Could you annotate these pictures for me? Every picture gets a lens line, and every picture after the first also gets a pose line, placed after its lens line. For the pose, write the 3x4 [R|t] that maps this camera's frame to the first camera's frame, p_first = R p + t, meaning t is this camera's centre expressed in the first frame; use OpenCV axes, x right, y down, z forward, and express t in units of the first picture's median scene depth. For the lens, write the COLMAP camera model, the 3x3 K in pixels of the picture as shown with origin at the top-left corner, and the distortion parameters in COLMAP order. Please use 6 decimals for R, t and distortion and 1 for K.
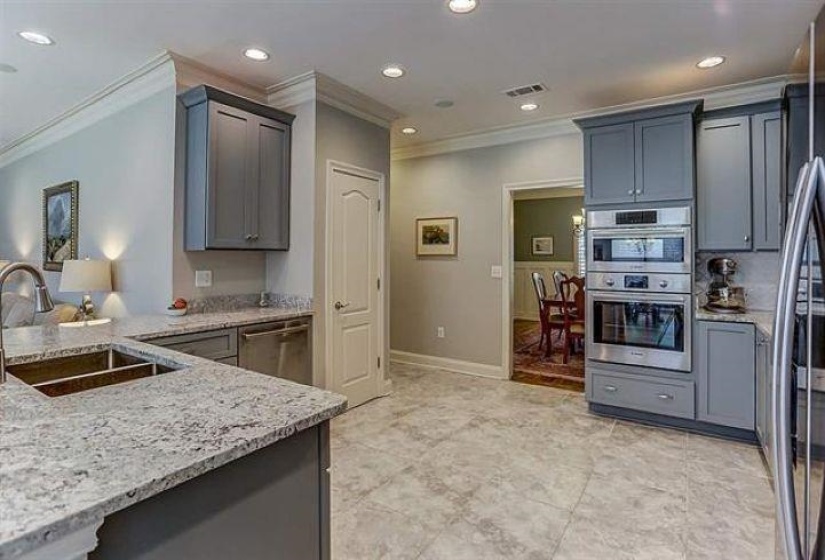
lens RADIAL K [[414.2, 0, 405.0], [0, 414.2, 252.6], [0, 0, 1]] dist [-0.015827, 0.002598]
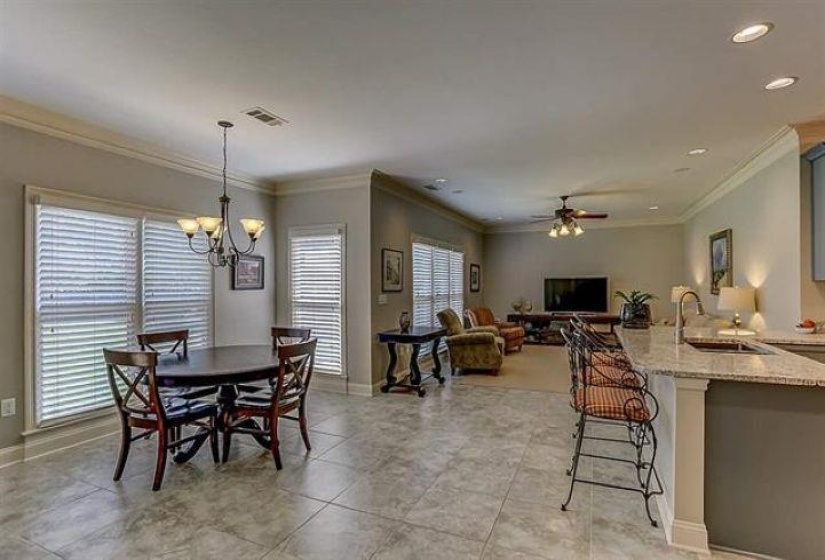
lens RADIAL K [[414.2, 0, 411.2], [0, 414.2, 282.6], [0, 0, 1]] dist [-0.015827, 0.002598]
pose [[0.196692, -0.005886, -0.980448, 0.356224], [0.013783, 0.999900, -0.003238, -0.008682], [0.980369, -0.012876, 0.196753, -0.336163]]
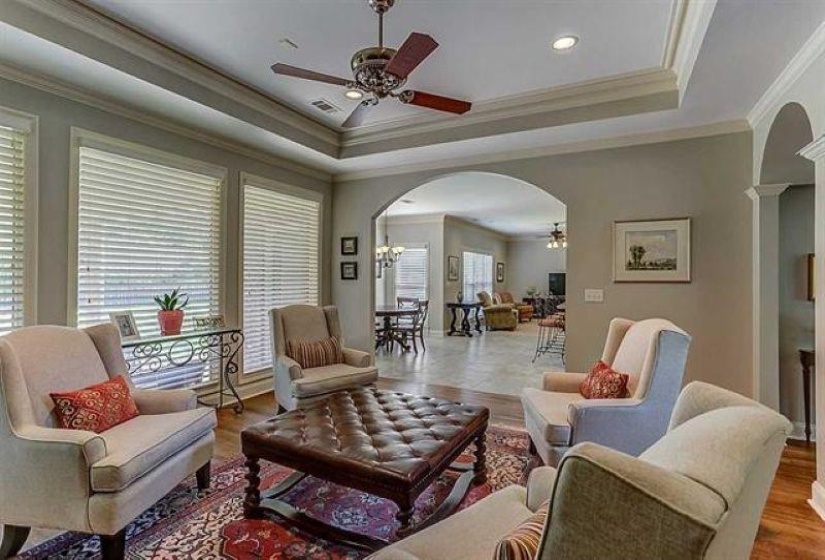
lens RADIAL K [[414.2, 0, 413.2], [0, 414.2, 275.4], [0, 0, 1]] dist [-0.015827, 0.002598]
pose [[0.144678, 0.000699, -0.989479, 1.487097], [0.001300, 0.999999, 0.000897, -0.014669], [0.989478, -0.001416, 0.144677, -0.757588]]
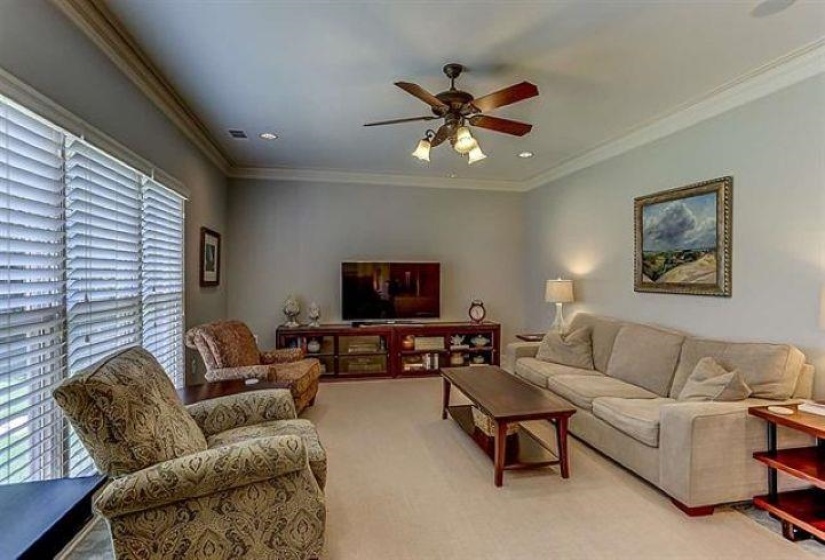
lens RADIAL K [[414.2, 0, 414.6], [0, 414.2, 277.8], [0, 0, 1]] dist [-0.015827, 0.002598]
pose [[0.742646, 0.006879, -0.669649, -0.797349], [-0.000467, 0.999952, 0.009754, 0.006080], [0.669684, -0.006931, 0.742613, 0.045729]]
